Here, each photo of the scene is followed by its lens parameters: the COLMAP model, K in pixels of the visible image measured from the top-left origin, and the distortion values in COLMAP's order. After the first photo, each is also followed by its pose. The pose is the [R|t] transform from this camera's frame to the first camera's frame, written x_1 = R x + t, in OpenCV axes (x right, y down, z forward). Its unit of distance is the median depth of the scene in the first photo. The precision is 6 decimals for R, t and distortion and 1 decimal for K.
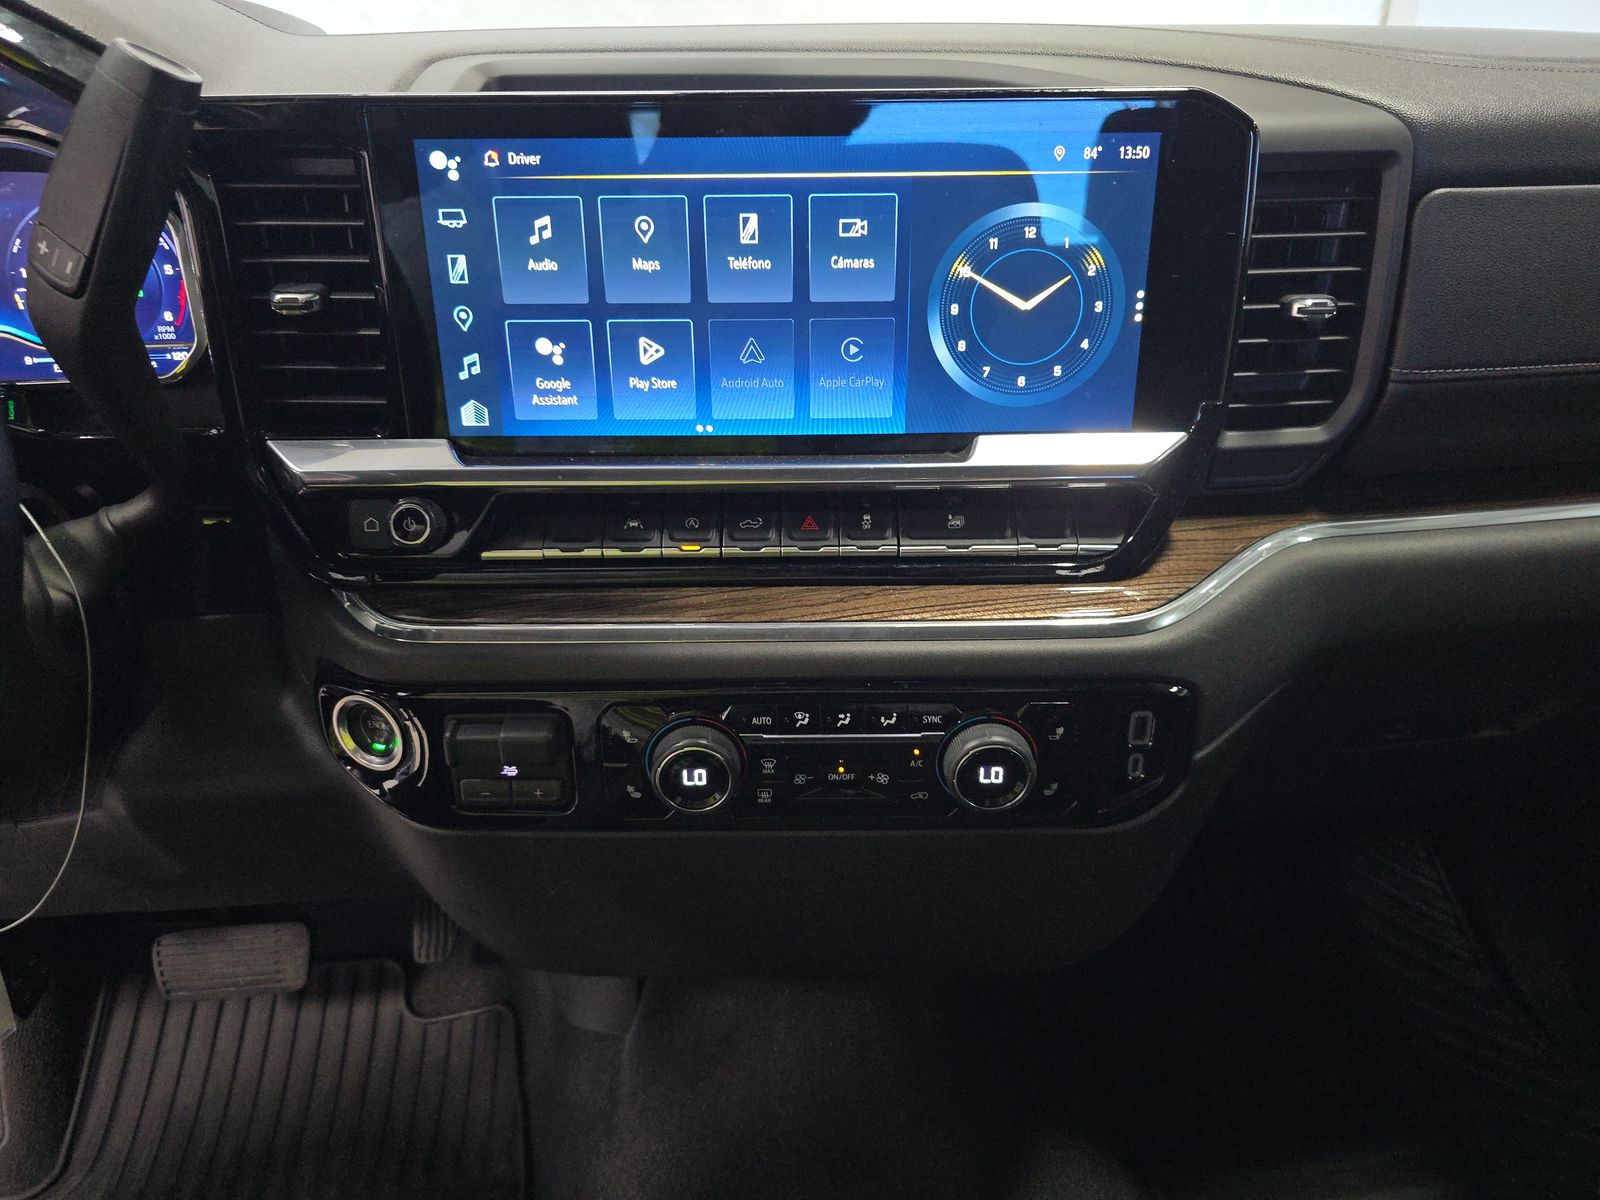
lens RADIAL K [[1062.1, 0, 809.6], [0, 1062.1, 599.8], [0, 0, 1]] dist [0.019203, -0.009089]
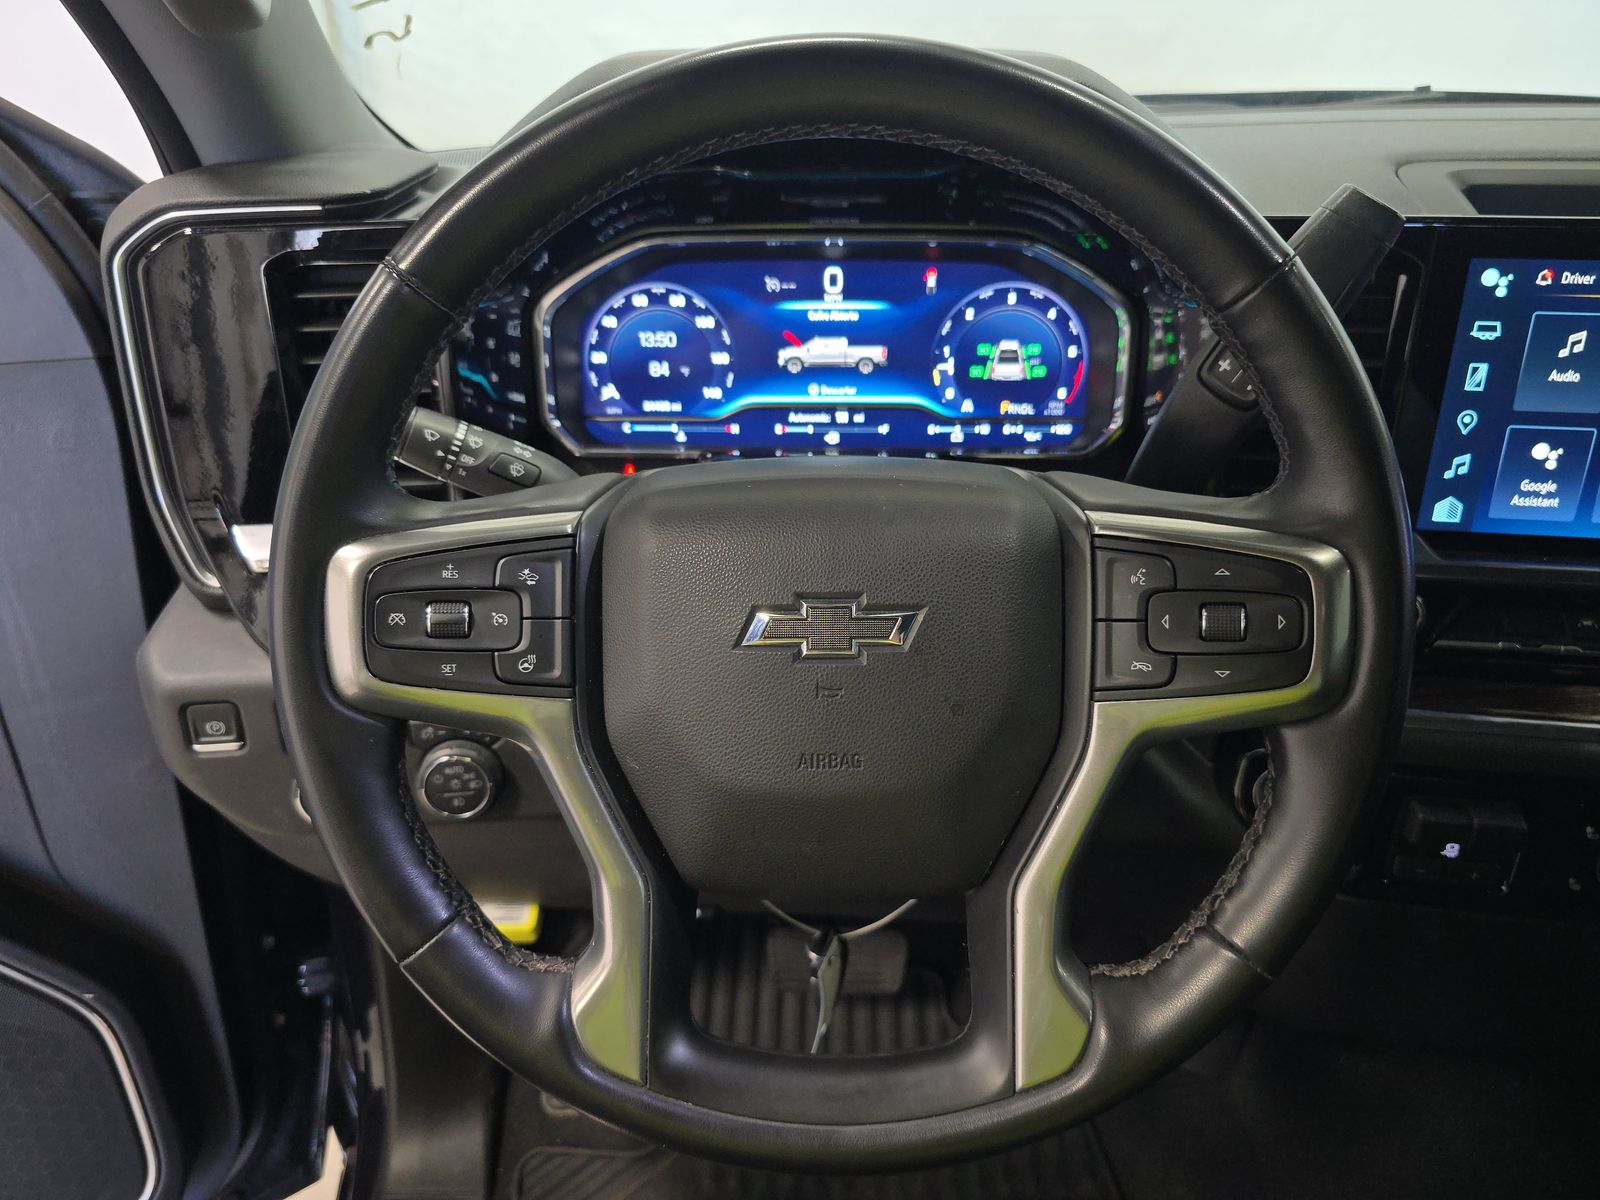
lens RADIAL K [[1062.1, 0, 798.9], [0, 1062.1, 601.0], [0, 0, 1]] dist [0.019203, -0.009089]
pose [[0.985162, 0.077368, -0.153200, -0.813912], [-0.078794, 0.996886, -0.003244, -0.031517], [0.152472, 0.015267, 0.988190, -0.150968]]
